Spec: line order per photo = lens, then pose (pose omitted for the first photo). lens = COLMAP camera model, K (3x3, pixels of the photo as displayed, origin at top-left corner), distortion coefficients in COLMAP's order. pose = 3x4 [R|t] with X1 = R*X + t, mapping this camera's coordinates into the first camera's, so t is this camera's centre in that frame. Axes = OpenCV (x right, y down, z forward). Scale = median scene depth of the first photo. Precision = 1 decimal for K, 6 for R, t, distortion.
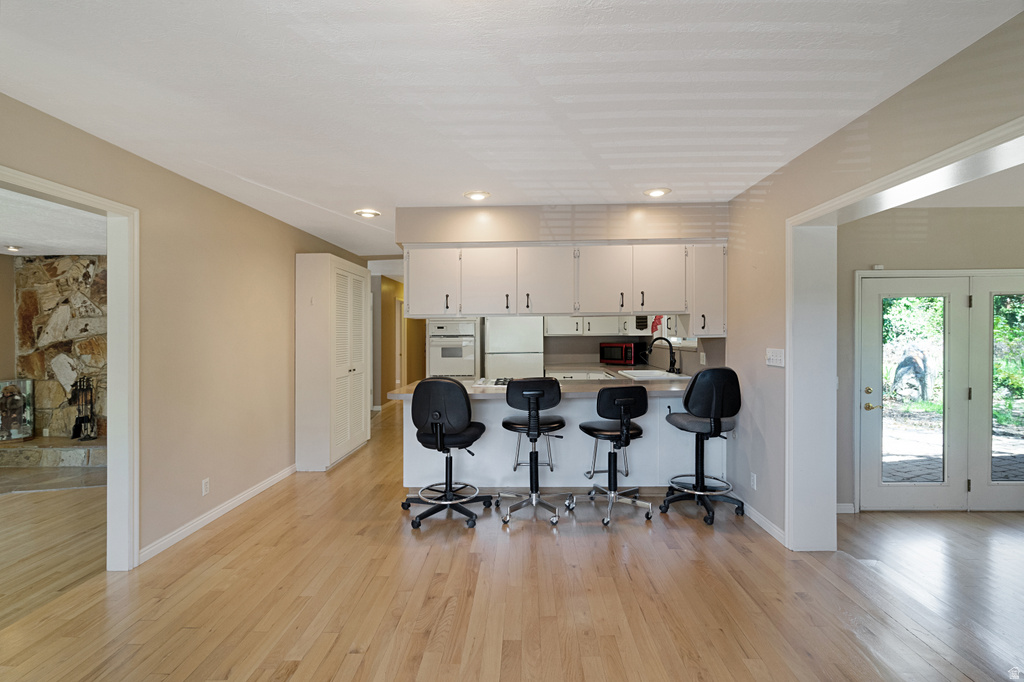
lens RADIAL K [[468.5, 0, 515.4], [0, 468.5, 334.3], [0, 0, 1]] dist [-0.001286, 0.000283]
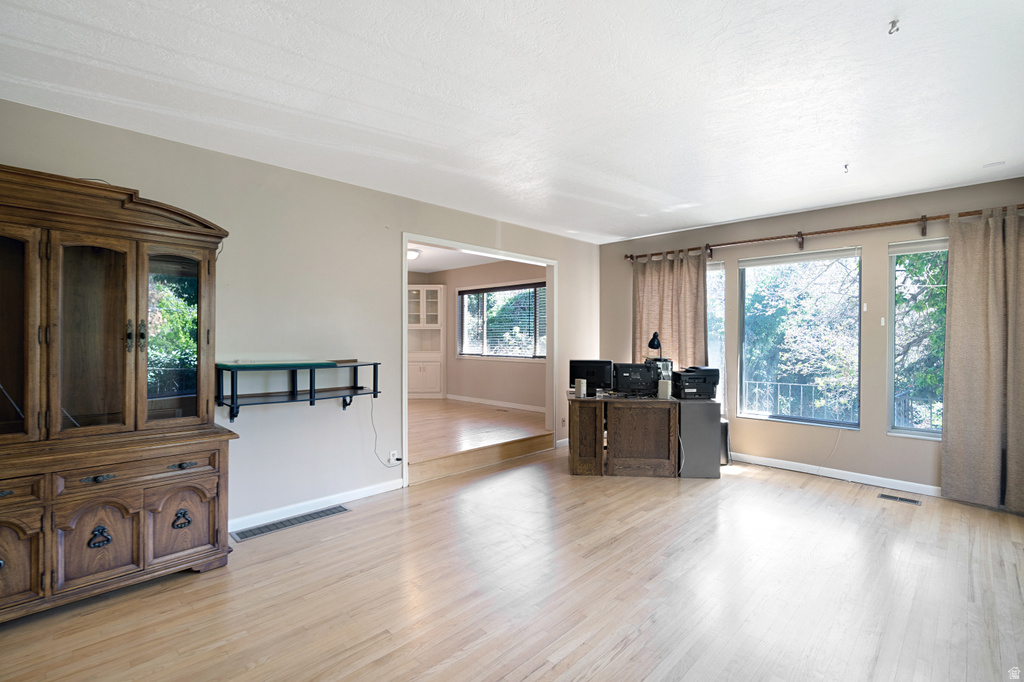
lens RADIAL K [[475.8, 0, 510.2], [0, 475.8, 321.7], [0, 0, 1]] dist [0.000706, 0.000576]
pose [[-0.723382, 0.028949, 0.689841, -1.001276], [0.003730, 0.999270, -0.038024, 0.039745], [-0.690438, -0.024933, -0.722962, 0.861944]]
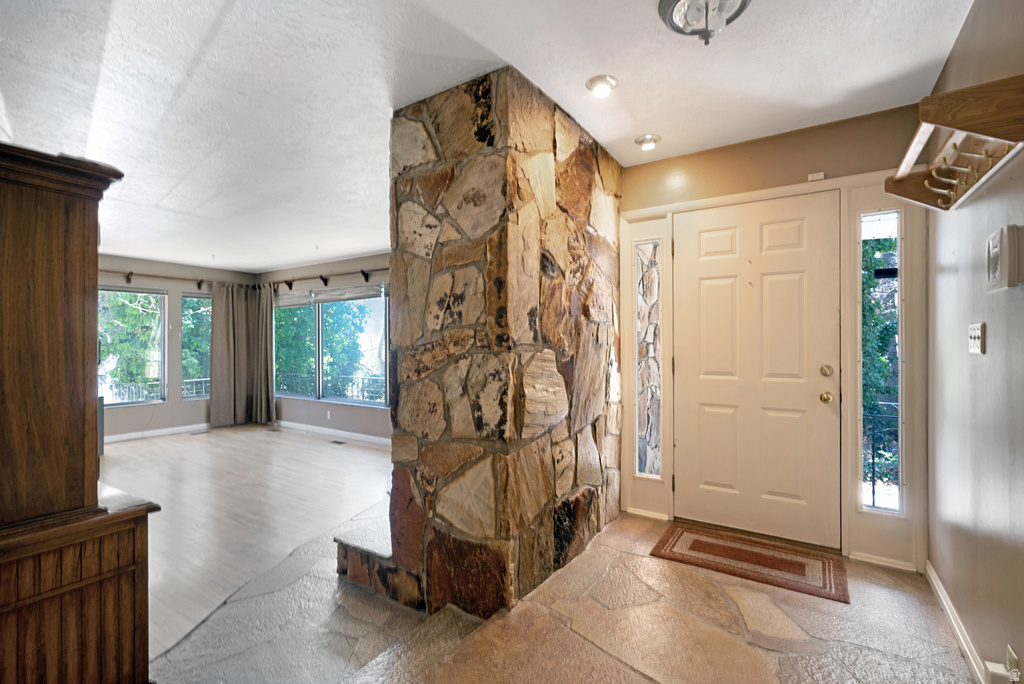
lens RADIAL K [[461.5, 0, 512.0], [0, 461.5, 342.0], [0, 0, 1]] dist [-0.000657, -0.000024]
pose [[-0.531516, 0.009115, -0.846999, -0.354282], [0.008878, 0.999947, 0.005189, 0.032414], [0.847002, -0.004762, -0.531569, 1.309640]]
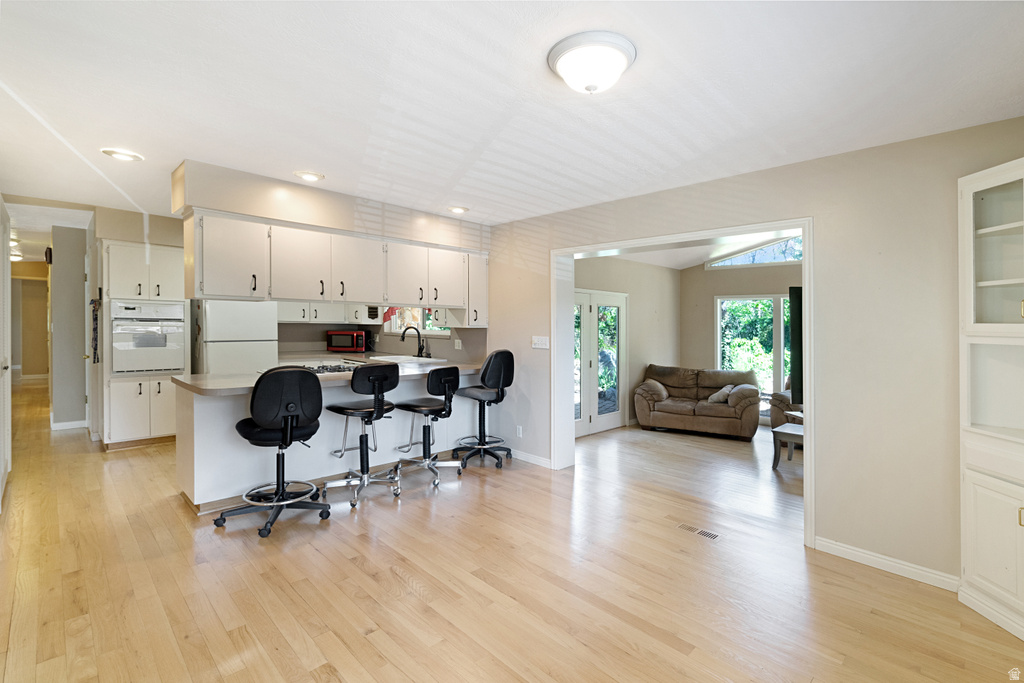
lens RADIAL K [[469.4, 0, 511.2], [0, 469.4, 314.9], [0, 0, 1]] dist [0.001467, 0.000386]
pose [[0.698945, 0.035806, 0.714279, -0.282603], [-0.023640, 0.999357, -0.026964, 0.002625], [-0.714785, 0.001960, 0.699342, 0.019845]]
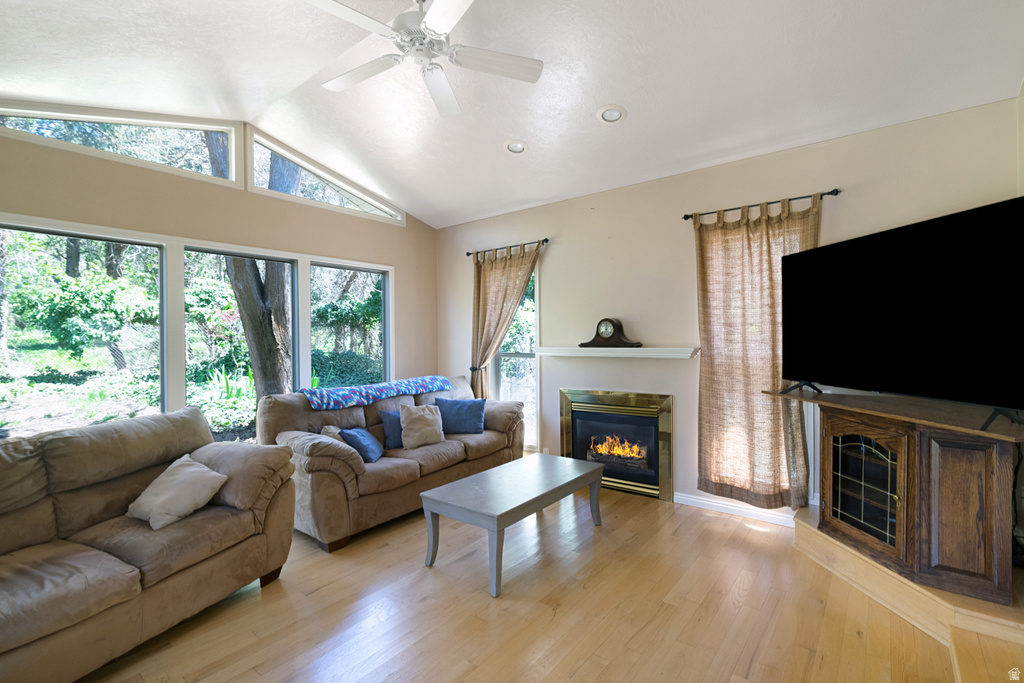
lens RADIAL K [[464.7, 0, 511.1], [0, 464.7, 329.4], [0, 0, 1]] dist [0.000823, 0.001295]
pose [[-0.793626, 0.027467, 0.607785, 0.424513], [0.014904, 0.999558, -0.025710, 0.033438], [-0.608223, -0.011346, -0.793685, 0.585626]]
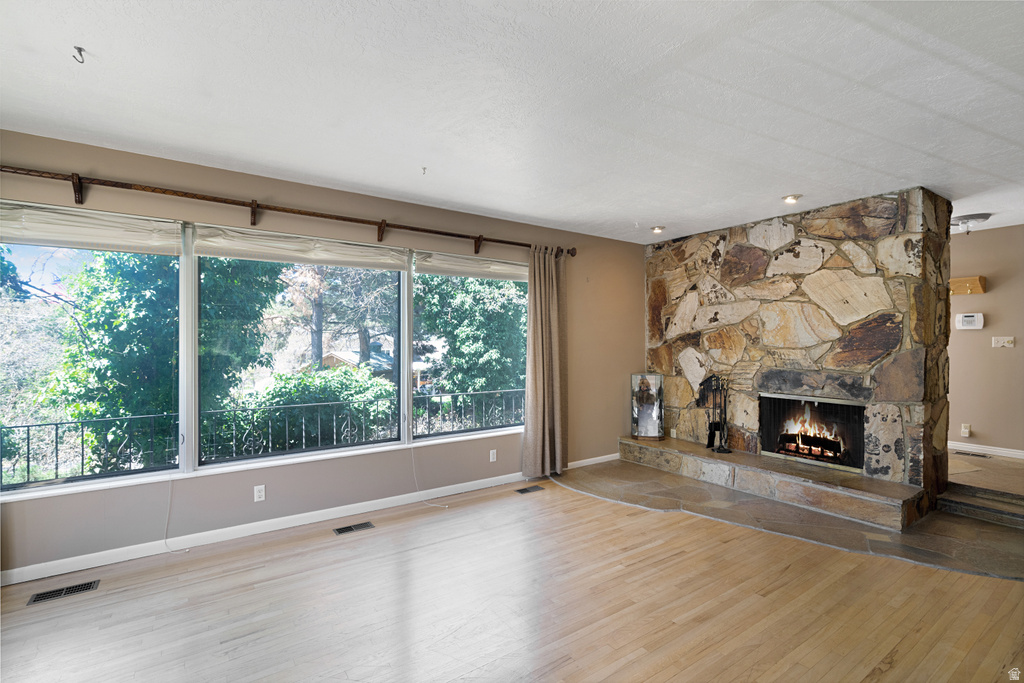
lens RADIAL K [[470.0, 0, 509.1], [0, 470.0, 348.8], [0, 0, 1]] dist [0.000147, 0.000344]
pose [[0.583651, 0.020590, -0.811743, -0.459006], [-0.005233, 0.999753, 0.021596, 0.027835], [0.811988, -0.008356, 0.583615, 0.211556]]
